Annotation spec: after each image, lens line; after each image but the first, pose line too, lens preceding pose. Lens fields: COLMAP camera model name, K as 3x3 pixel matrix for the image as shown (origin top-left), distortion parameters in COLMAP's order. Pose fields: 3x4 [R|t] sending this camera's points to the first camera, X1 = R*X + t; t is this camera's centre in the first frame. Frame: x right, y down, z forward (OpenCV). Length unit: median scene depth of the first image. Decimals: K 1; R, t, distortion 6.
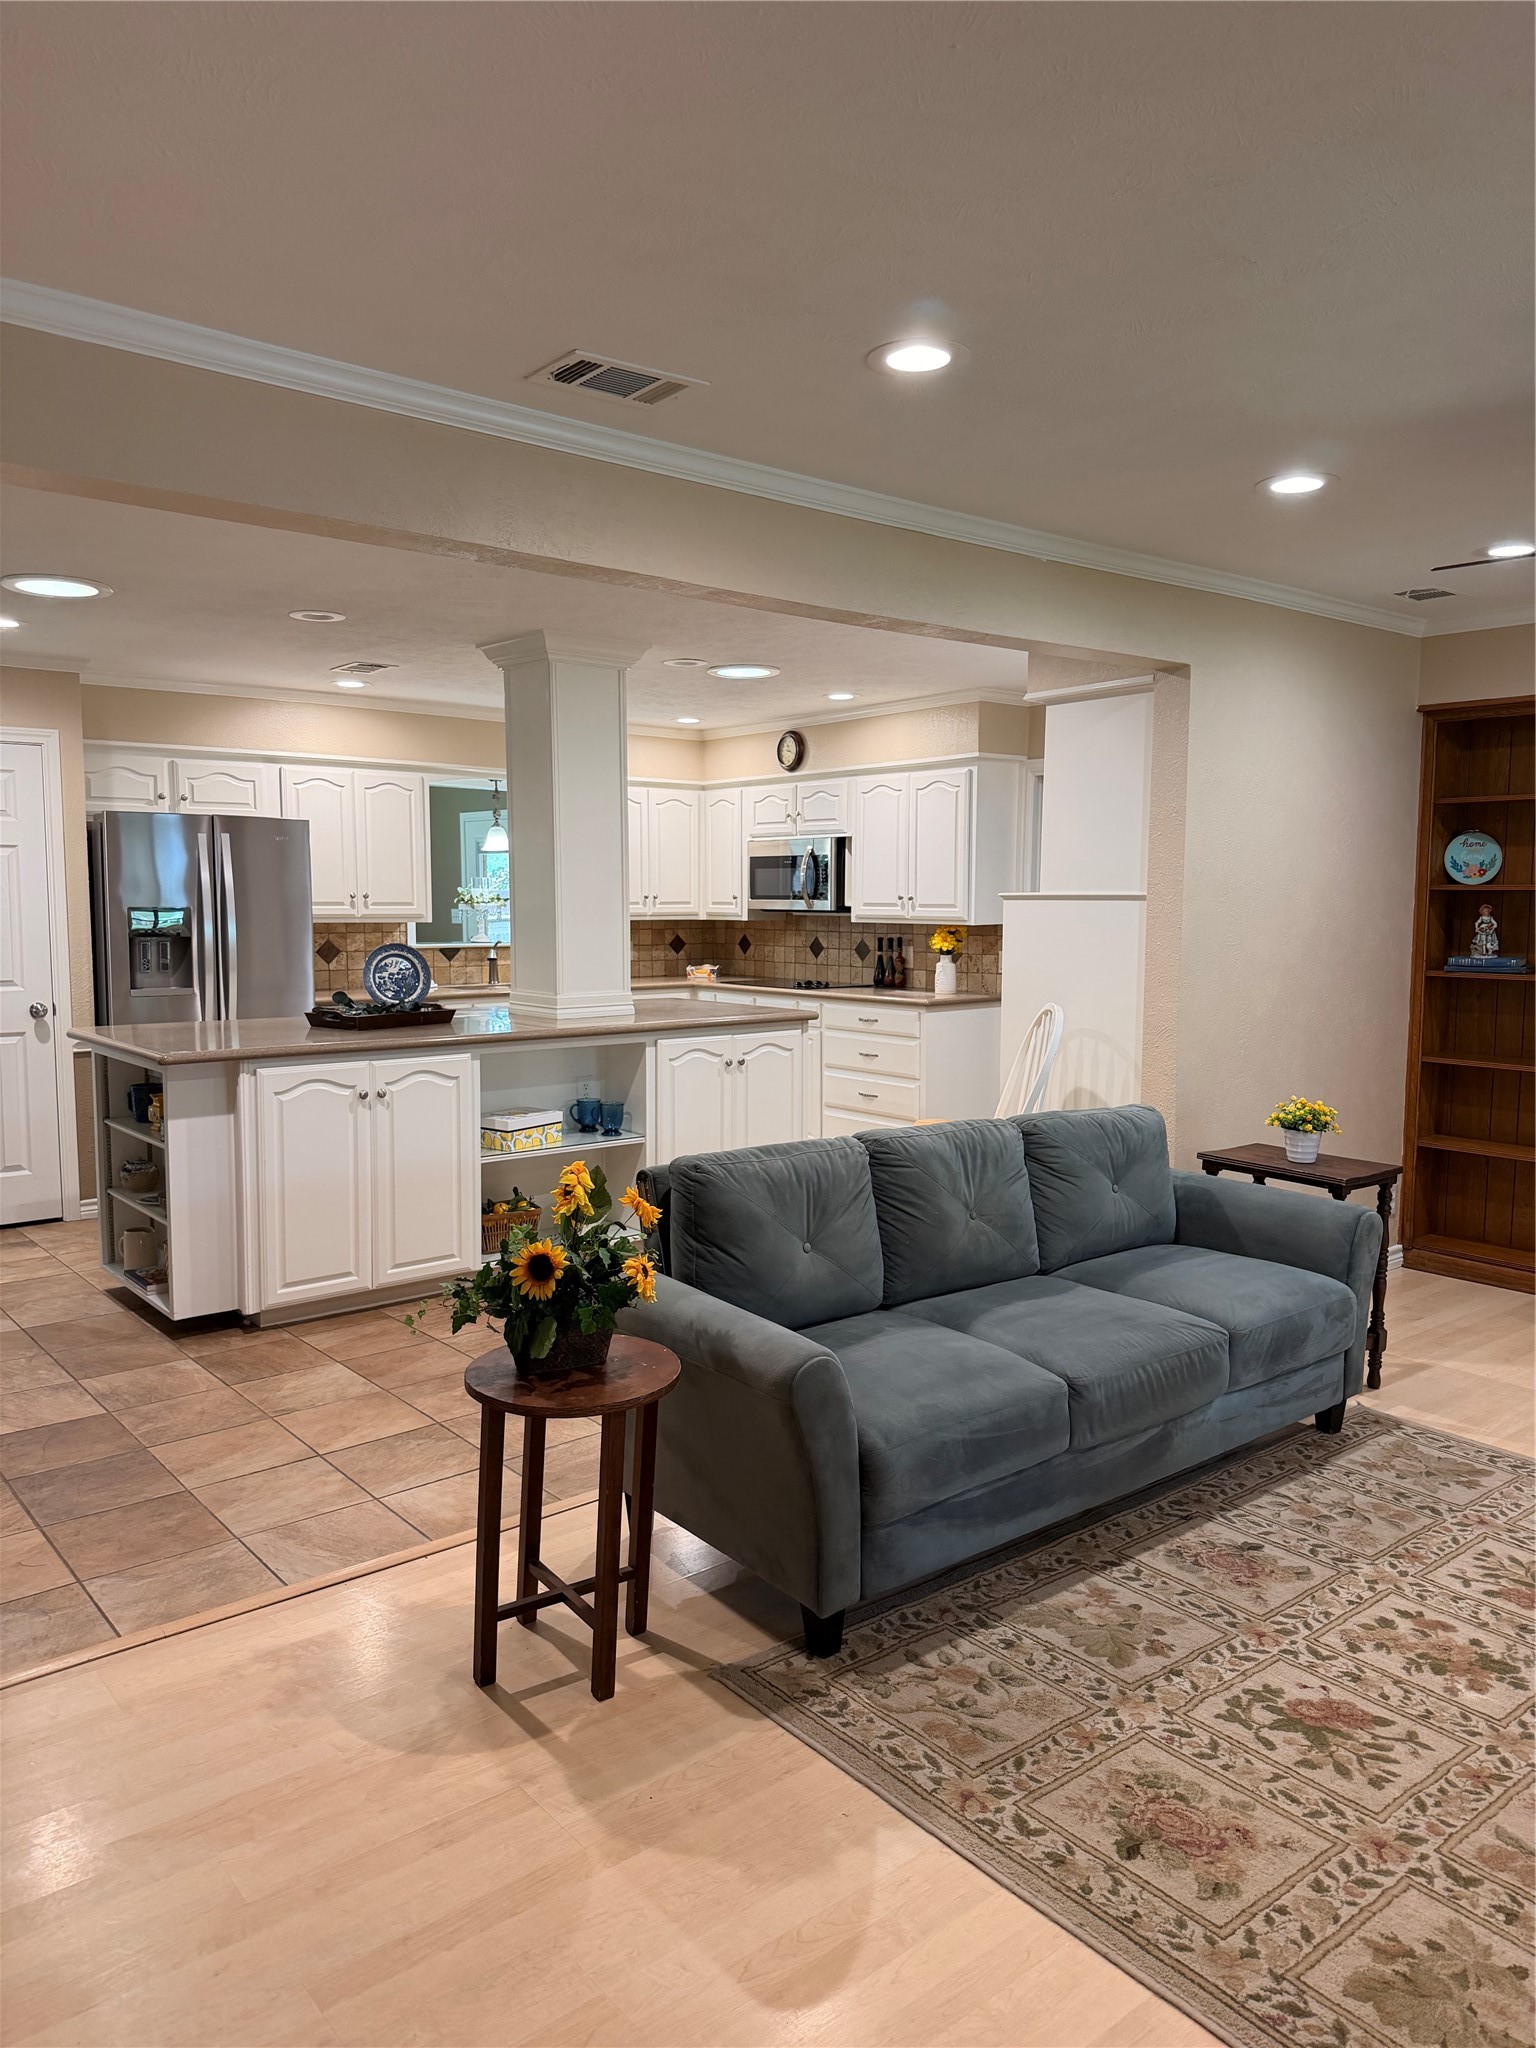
lens RADIAL K [[1442.0, 0, 760.4], [0, 1442.0, 1032.8], [0, 0, 1]] dist [0.179912, -0.375003]
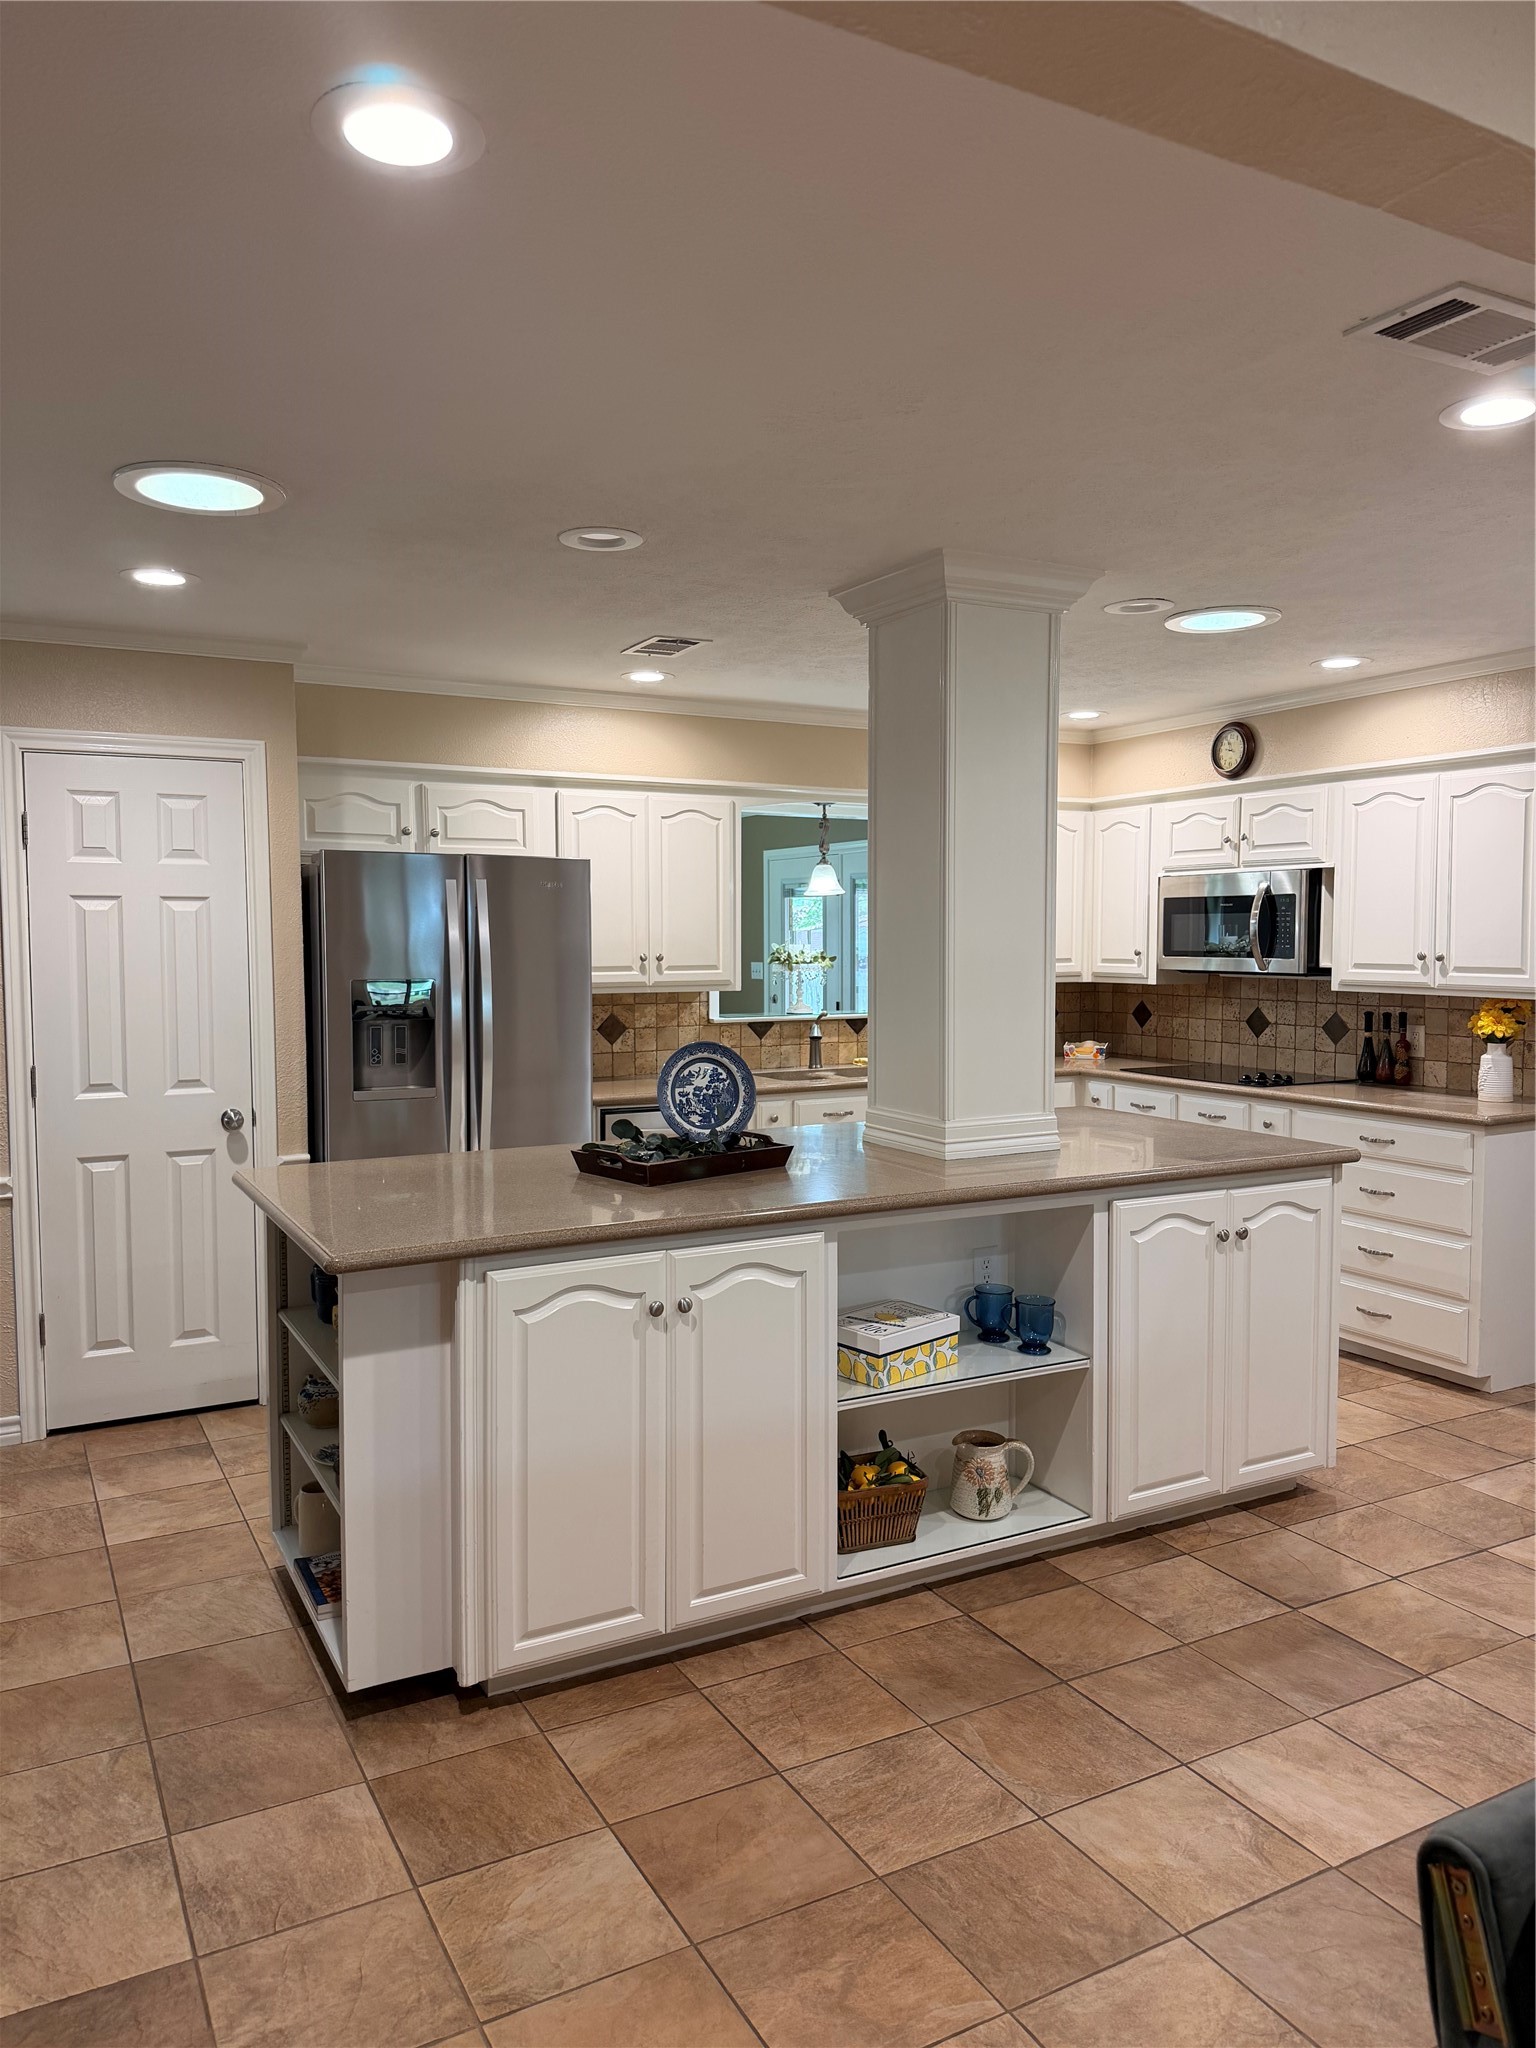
lens RADIAL K [[1442.0, 0, 760.4], [0, 1442.0, 1032.8], [0, 0, 1]] dist [0.179912, -0.375003]
pose [[0.982295, 0.009183, -0.187113, -0.082781], [-0.014057, 0.999595, -0.024735, -0.039489], [0.186810, 0.026927, 0.982027, 0.290148]]
